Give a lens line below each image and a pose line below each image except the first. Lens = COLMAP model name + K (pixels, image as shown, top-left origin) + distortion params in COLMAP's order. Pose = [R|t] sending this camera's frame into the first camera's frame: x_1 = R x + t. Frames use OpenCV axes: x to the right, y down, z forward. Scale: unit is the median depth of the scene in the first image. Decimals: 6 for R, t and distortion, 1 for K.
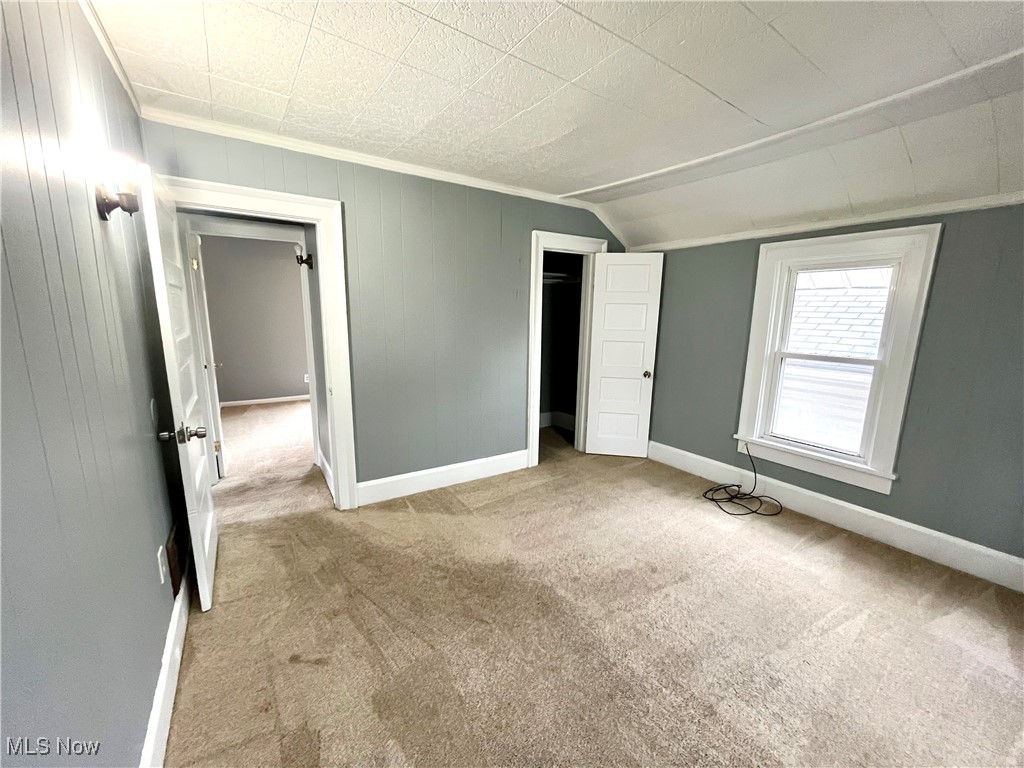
lens RADIAL K [[412.2, 0, 519.5], [0, 412.2, 386.9], [0, 0, 1]] dist [0.002573, 0.000249]
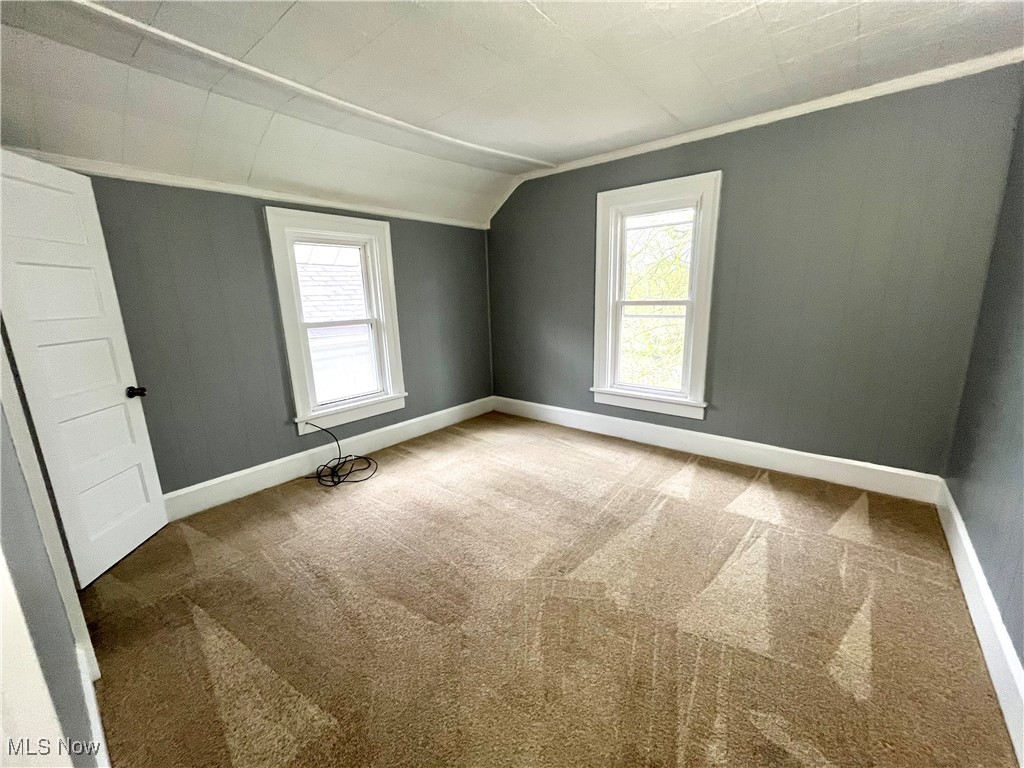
lens RADIAL K [[412.2, 0, 519.5], [0, 412.2, 386.9], [0, 0, 1]] dist [0.002573, 0.000249]
pose [[-0.289161, -0.235076, 0.927968, -0.488165], [0.174487, 0.940198, 0.292545, -0.141737], [-0.941244, 0.246511, -0.230851, 0.777143]]
